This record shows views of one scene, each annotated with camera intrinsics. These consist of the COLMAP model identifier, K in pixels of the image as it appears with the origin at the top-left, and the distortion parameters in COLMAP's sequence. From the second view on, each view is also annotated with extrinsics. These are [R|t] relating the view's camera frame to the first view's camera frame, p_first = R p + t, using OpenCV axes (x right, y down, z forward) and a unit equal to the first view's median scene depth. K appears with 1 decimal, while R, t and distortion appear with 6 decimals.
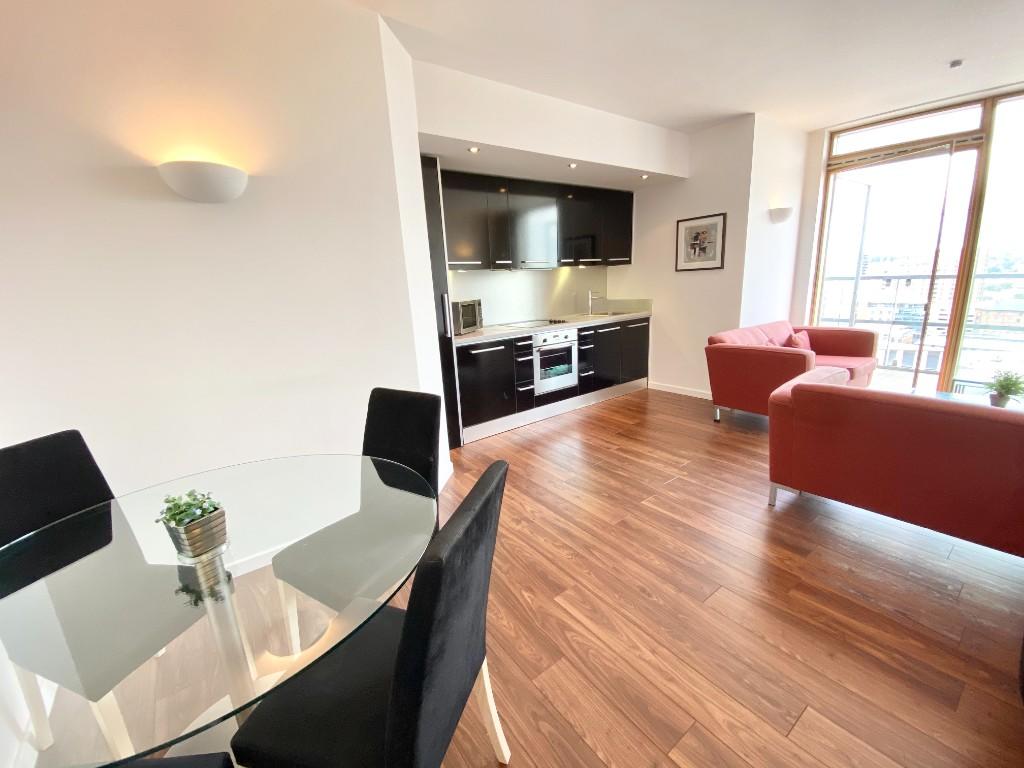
lens RADIAL K [[416.3, 0, 506.6], [0, 416.3, 378.7], [0, 0, 1]] dist [-0.000078, -0.017878]
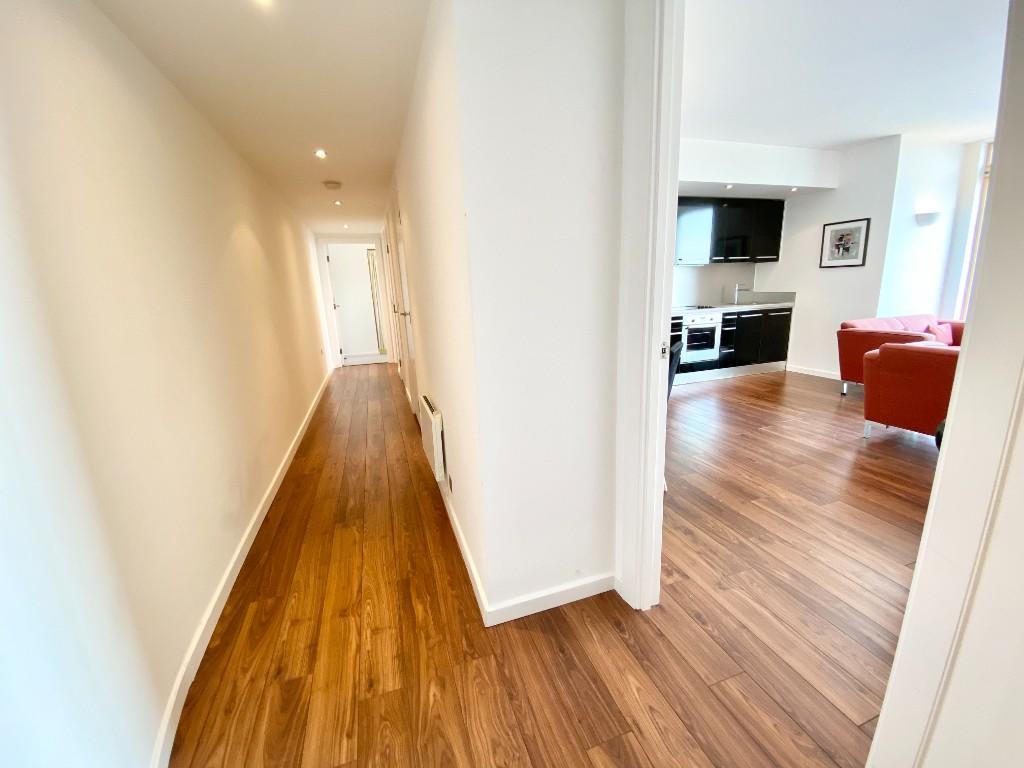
lens RADIAL K [[416.3, 0, 506.6], [0, 416.3, 378.7], [0, 0, 1]] dist [-0.000078, -0.017878]
pose [[0.950101, 0.087028, -0.299558, -0.051892], [-0.085688, 0.996166, 0.017633, 0.107789], [0.299944, 0.008916, 0.953915, -0.369659]]
